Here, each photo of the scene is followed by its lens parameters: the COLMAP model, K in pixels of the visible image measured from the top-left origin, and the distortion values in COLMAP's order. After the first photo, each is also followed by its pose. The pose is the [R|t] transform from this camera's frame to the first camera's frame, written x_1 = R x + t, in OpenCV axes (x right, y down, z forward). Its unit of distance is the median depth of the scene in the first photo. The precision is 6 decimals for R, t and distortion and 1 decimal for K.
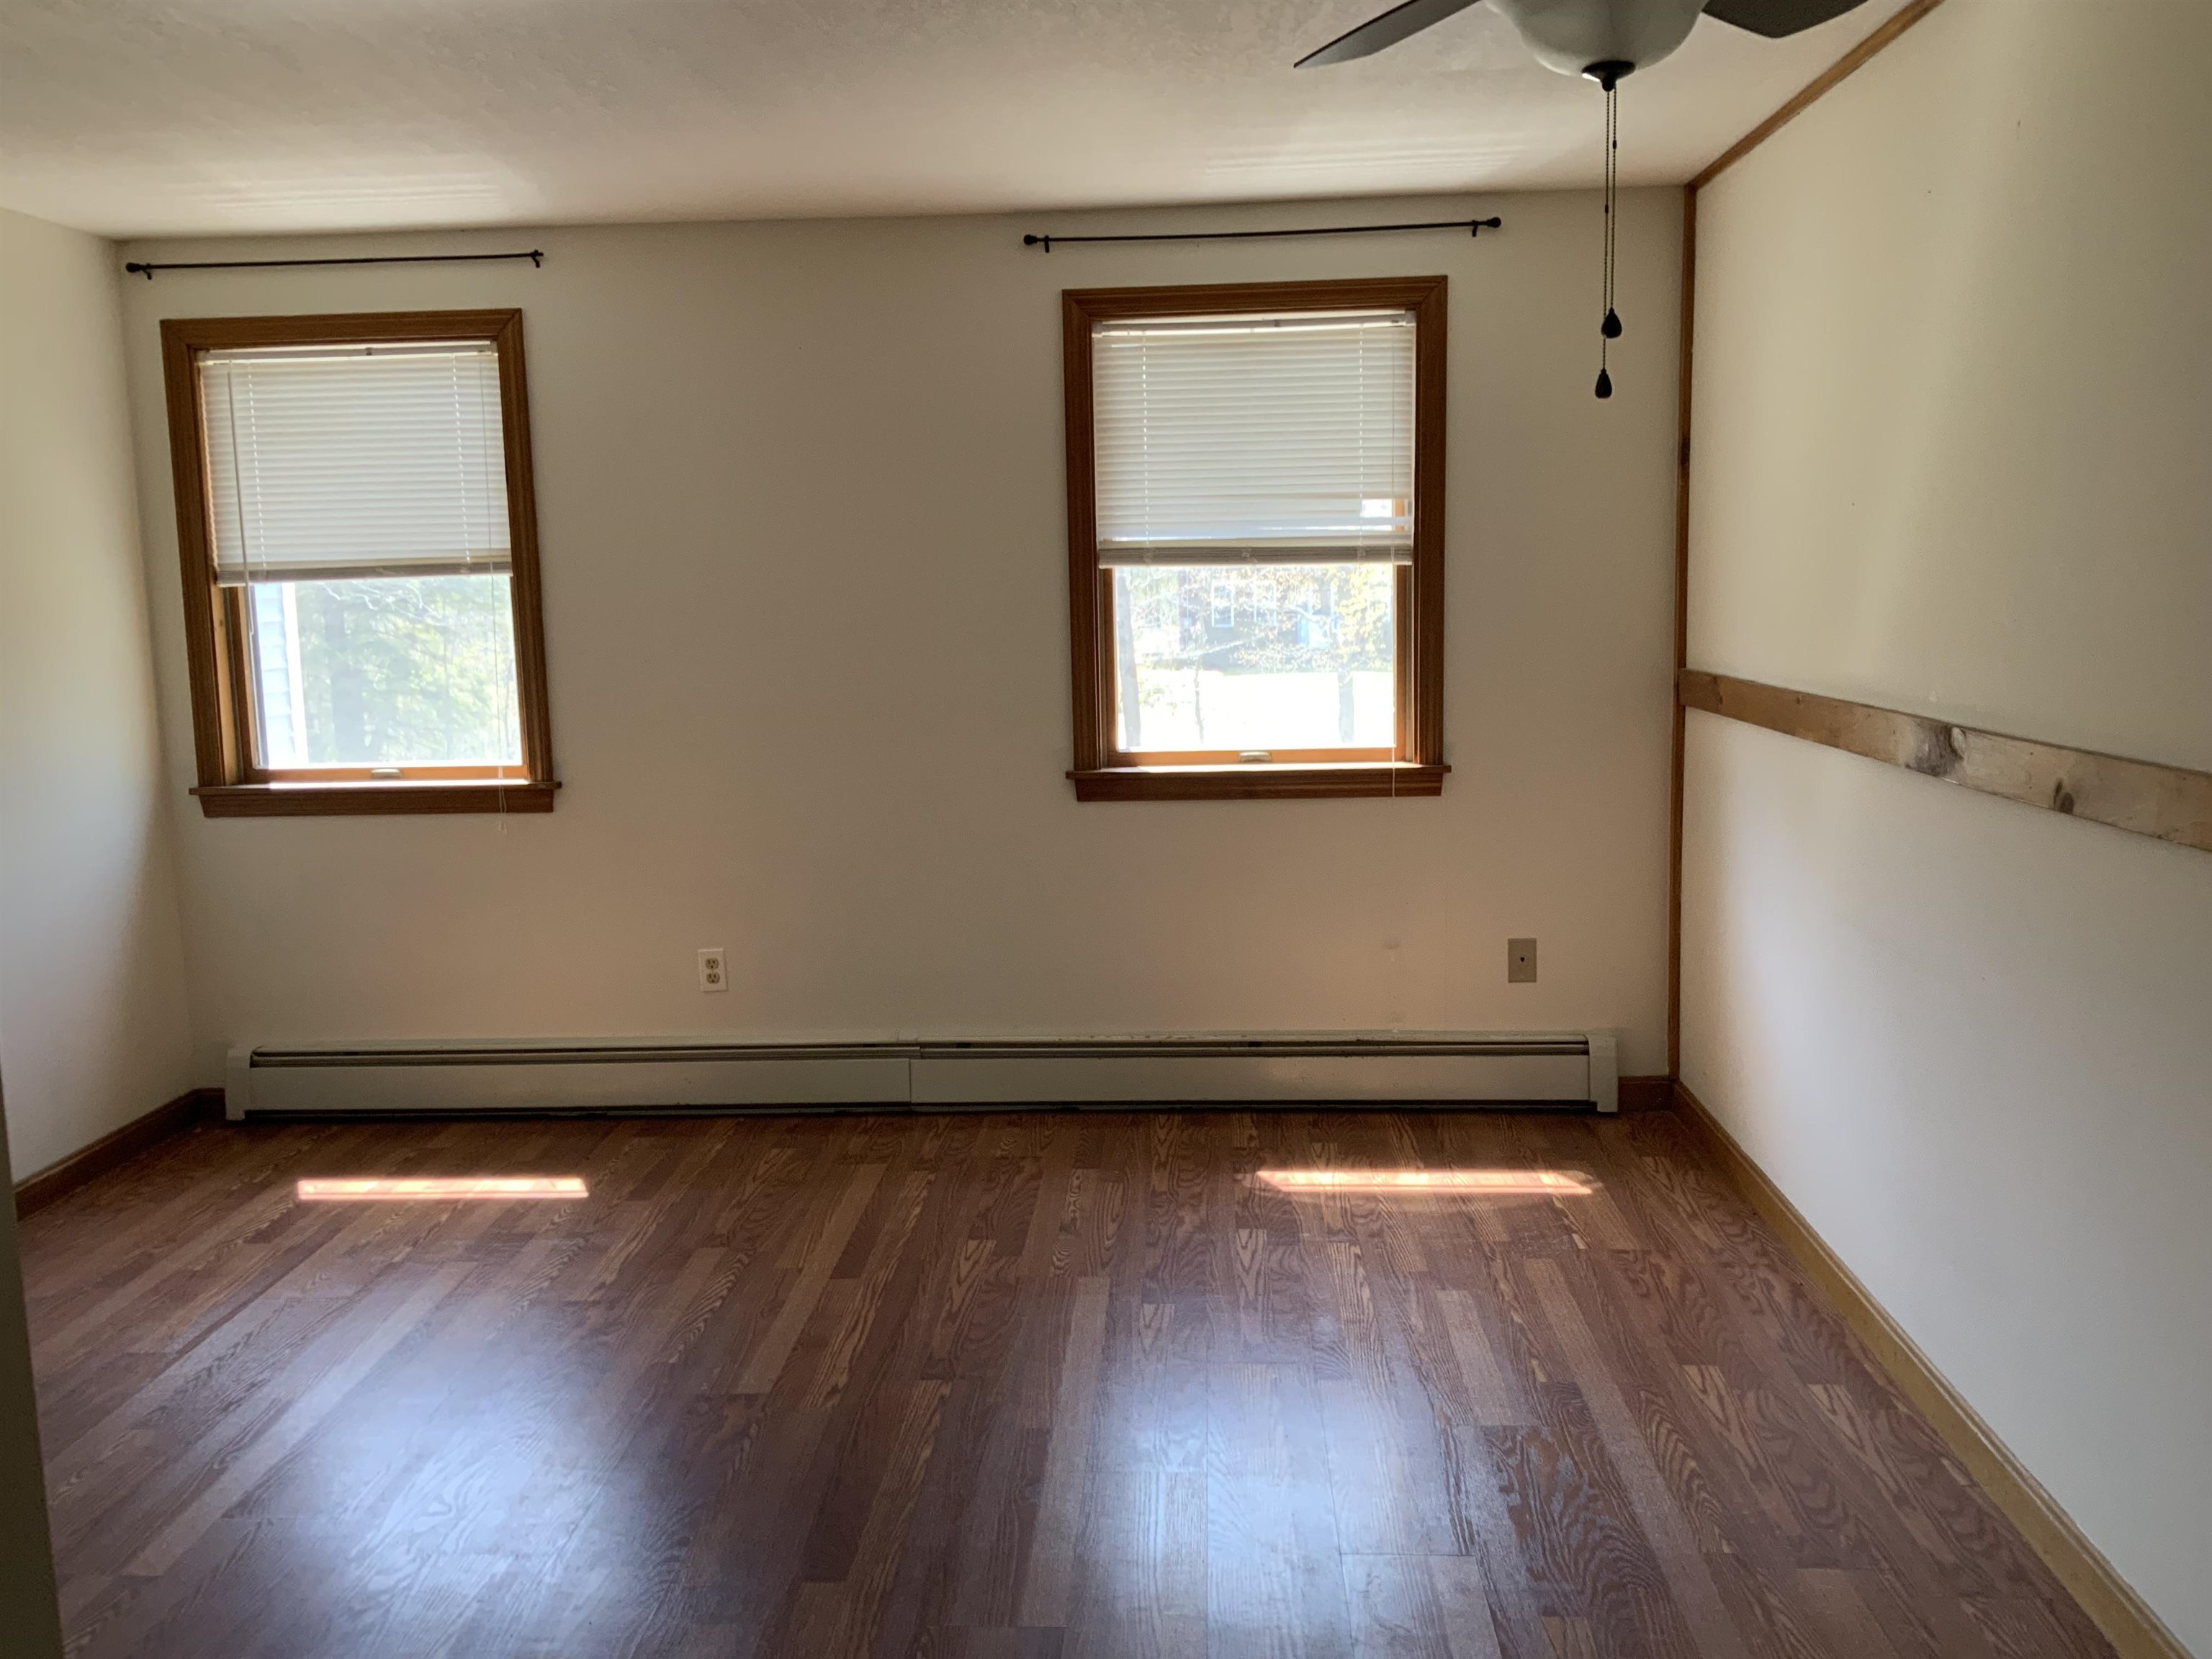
lens RADIAL K [[1846.4, 0, 1119.4], [0, 1846.4, 821.9], [0, 0, 1]] dist [0.098255, -0.154472]
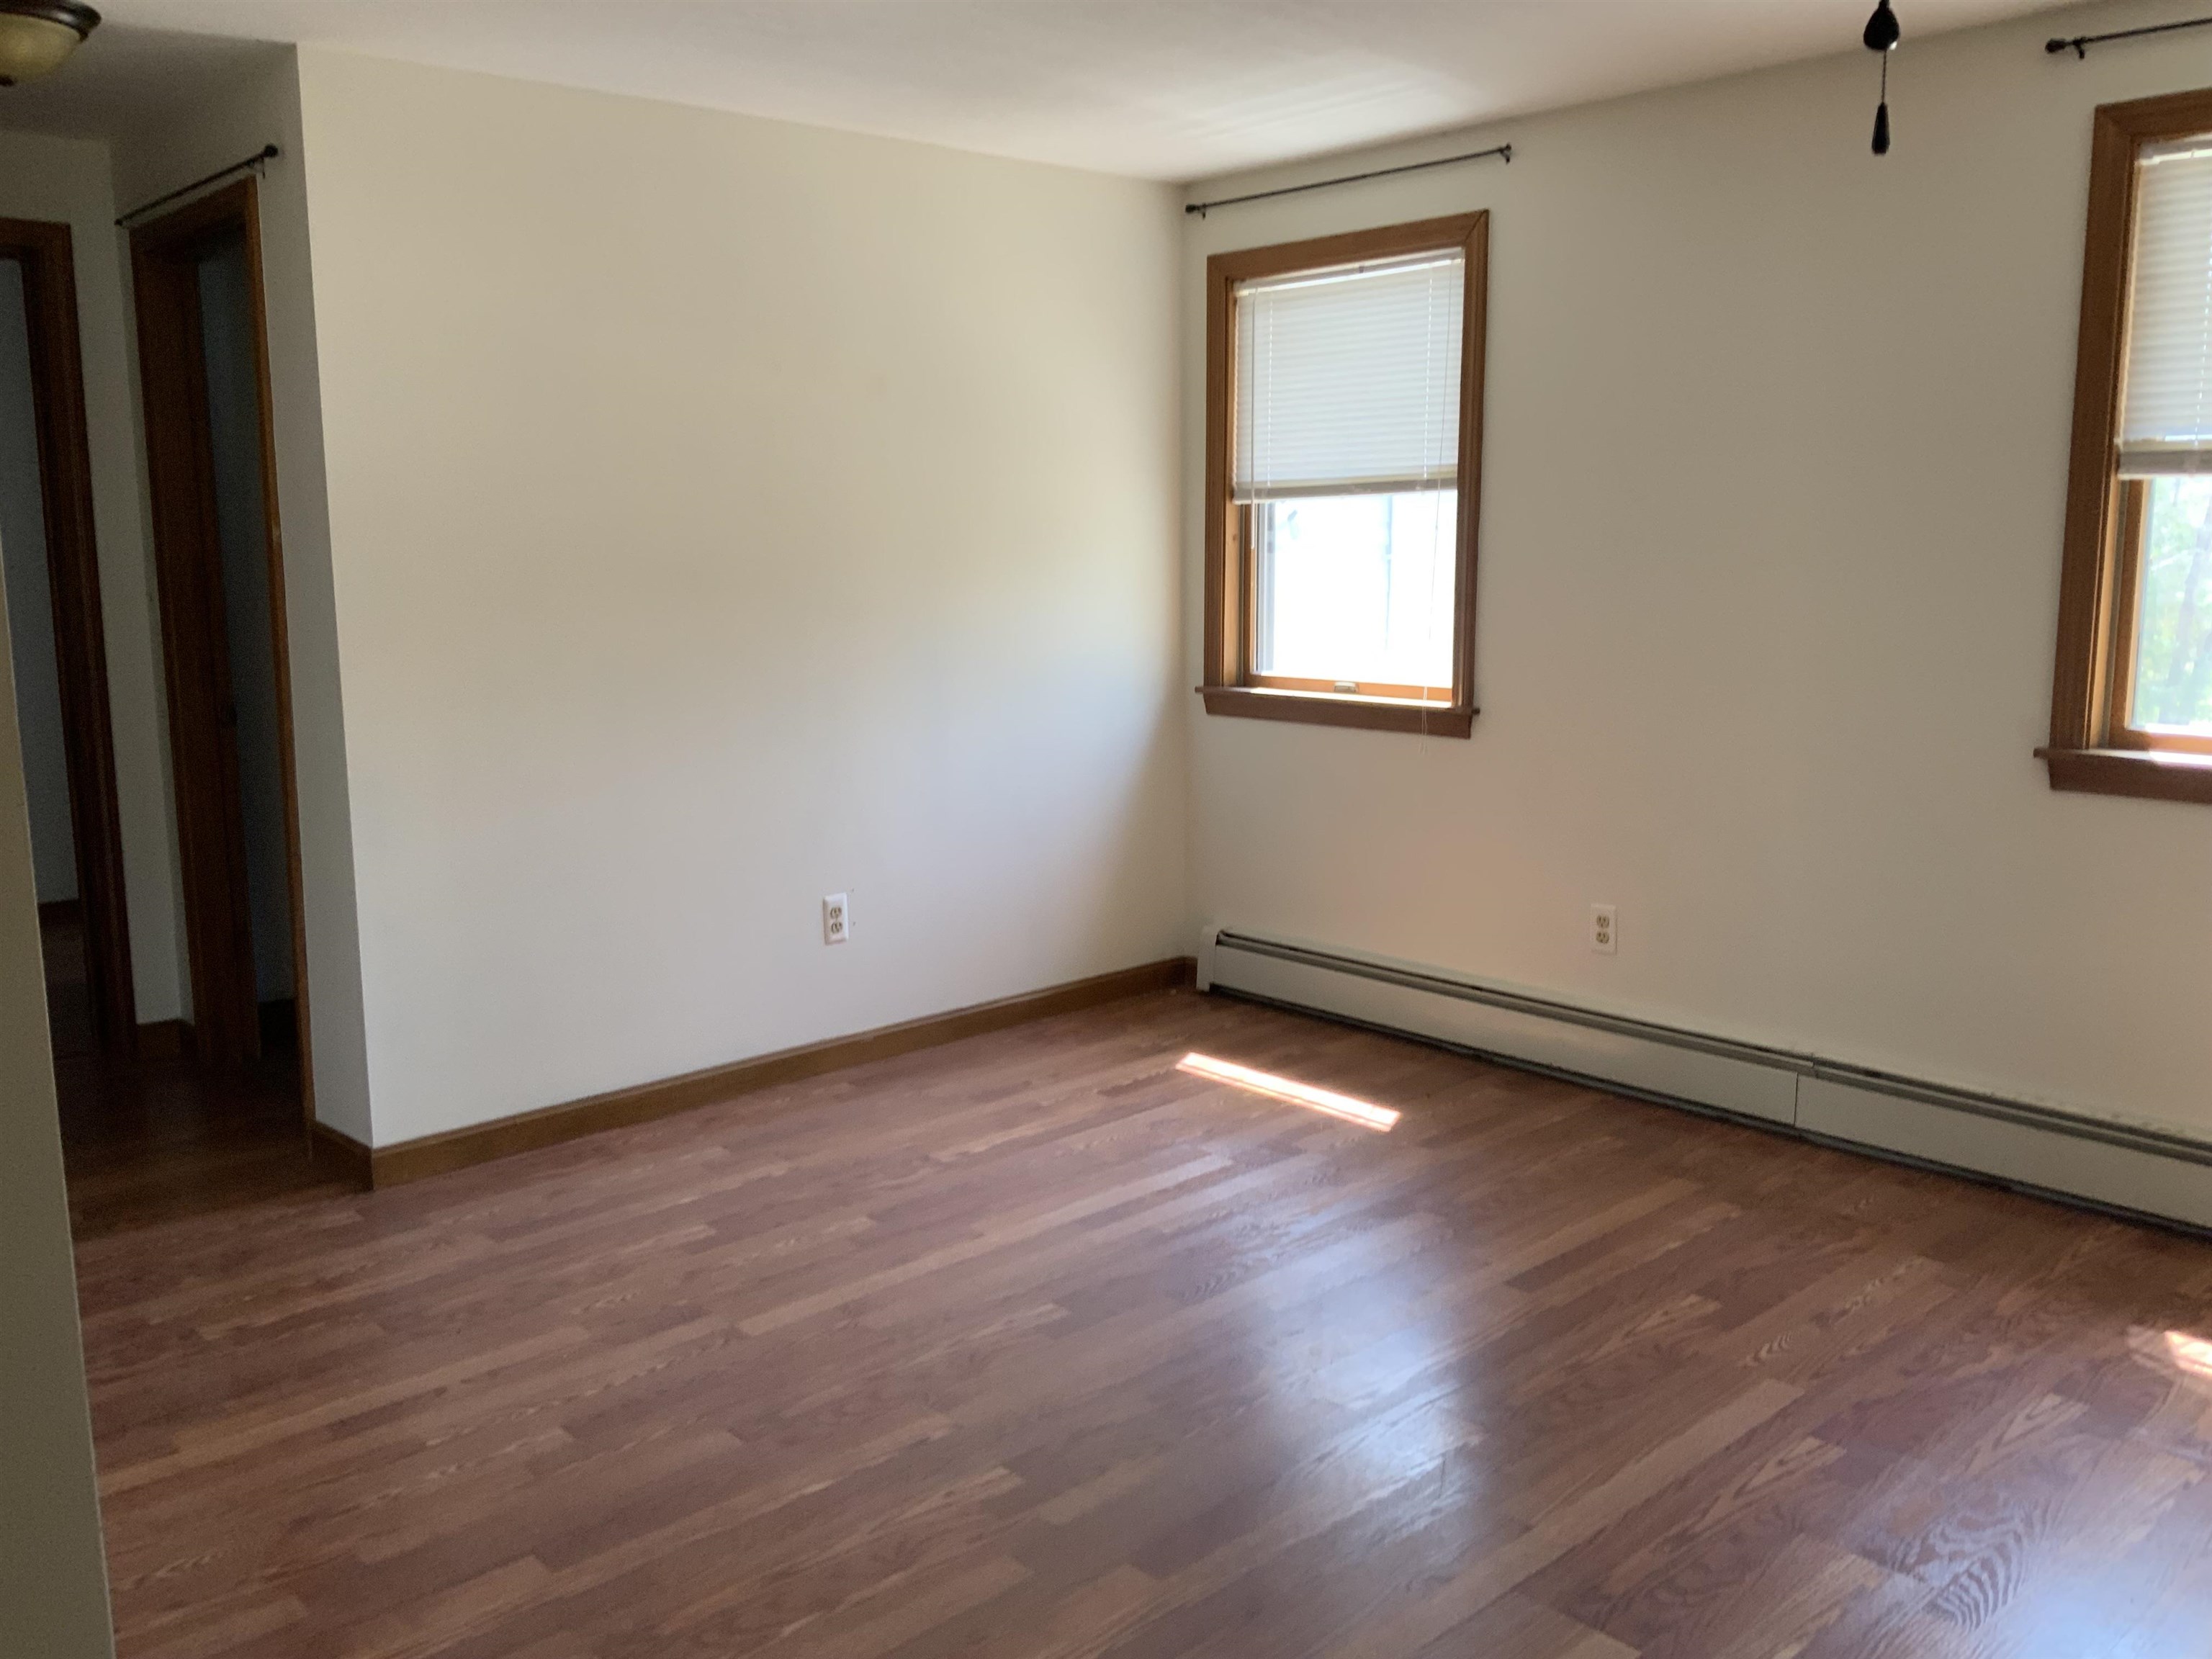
lens RADIAL K [[1846.4, 0, 1105.6], [0, 1846.4, 830.3], [0, 0, 1]] dist [0.098255, -0.154472]
pose [[0.710220, 0.130542, -0.691770, 0.237567], [-0.103793, 0.991335, 0.080510, -0.016414], [0.696286, 0.014621, 0.717616, 0.181434]]
